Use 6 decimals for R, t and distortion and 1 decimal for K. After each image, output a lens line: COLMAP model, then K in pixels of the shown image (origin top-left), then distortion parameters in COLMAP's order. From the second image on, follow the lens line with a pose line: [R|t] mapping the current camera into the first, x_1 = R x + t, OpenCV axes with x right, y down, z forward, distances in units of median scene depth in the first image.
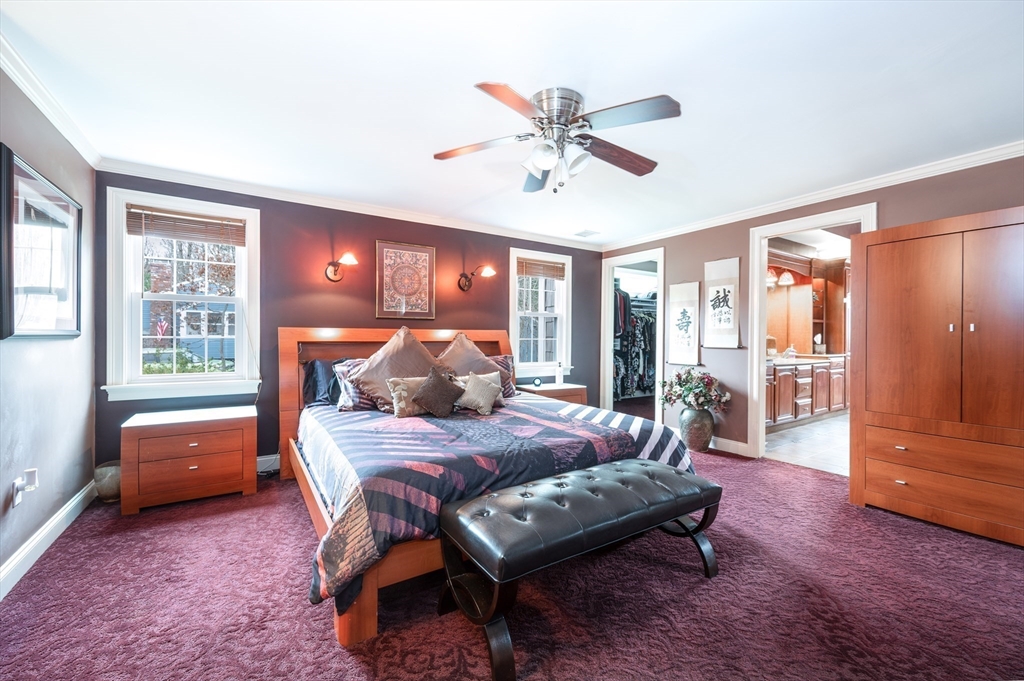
lens RADIAL K [[411.0, 0, 518.4], [0, 411.0, 339.2], [0, 0, 1]] dist [0.000195, 0.000036]
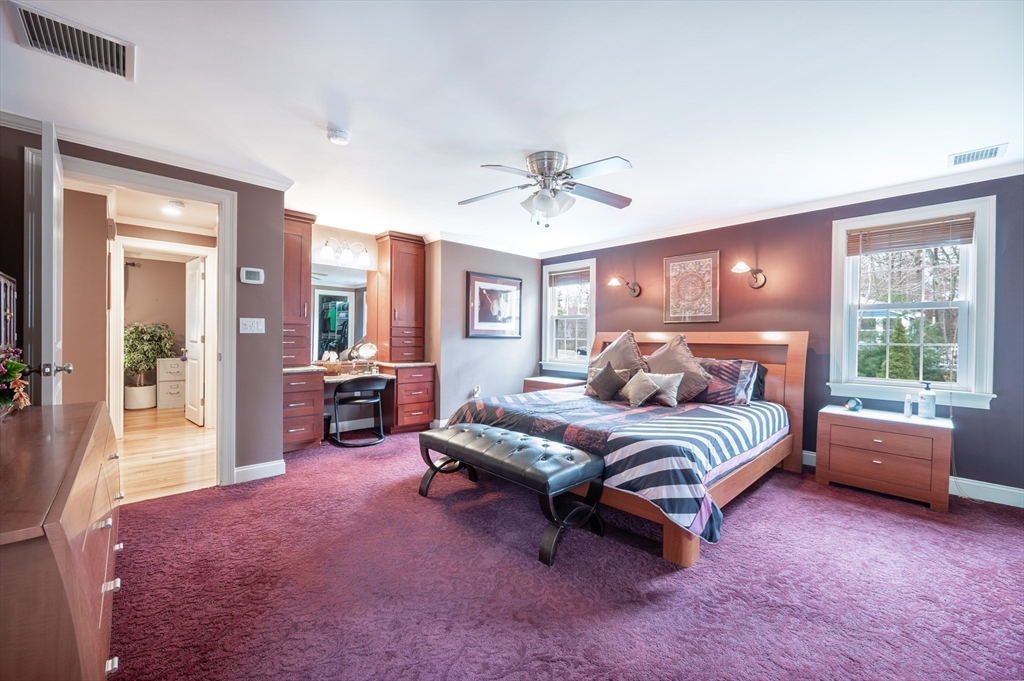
lens RADIAL K [[411.0, 0, 518.4], [0, 411.0, 339.2], [0, 0, 1]] dist [0.000195, 0.000036]
pose [[0.183558, 0.002117, -0.983007, 0.744055], [-0.014670, 0.999892, -0.000586, 0.002116], [0.982899, 0.014528, 0.183569, 0.361385]]
